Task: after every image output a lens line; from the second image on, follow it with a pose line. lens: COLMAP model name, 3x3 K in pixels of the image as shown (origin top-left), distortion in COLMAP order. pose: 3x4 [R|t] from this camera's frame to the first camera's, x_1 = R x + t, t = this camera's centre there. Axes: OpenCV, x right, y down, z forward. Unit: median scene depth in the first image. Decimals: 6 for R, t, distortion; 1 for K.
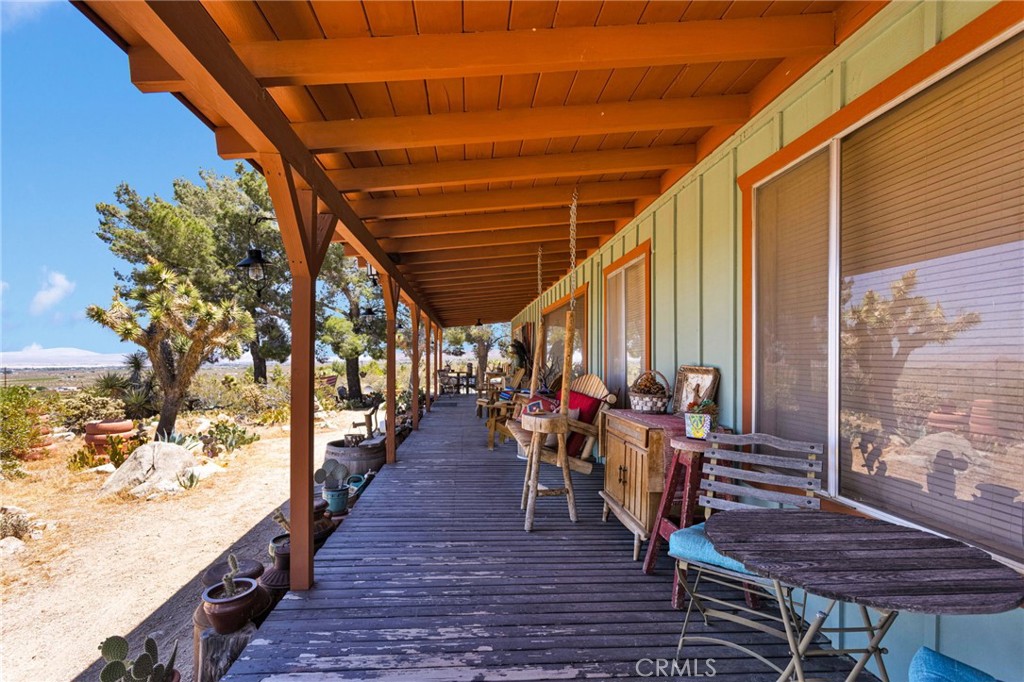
lens RADIAL K [[477.4, 0, 490.1], [0, 477.4, 361.0], [0, 0, 1]] dist [0.002668, 0.000931]
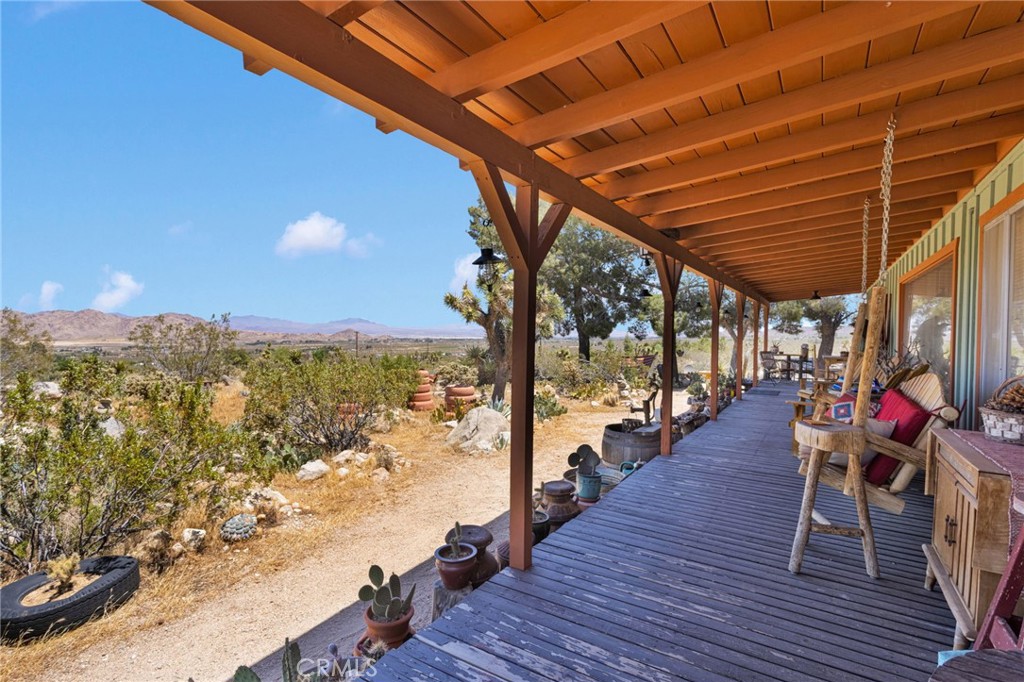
lens RADIAL K [[490.5, 0, 517.3], [0, 490.5, 345.1], [0, 0, 1]] dist [0.002451, 0.000847]
pose [[0.825276, 0.021888, -0.564305, 0.099796], [-0.012801, 0.999717, 0.020055, -0.017417], [0.564584, -0.009327, 0.825323, 0.054753]]
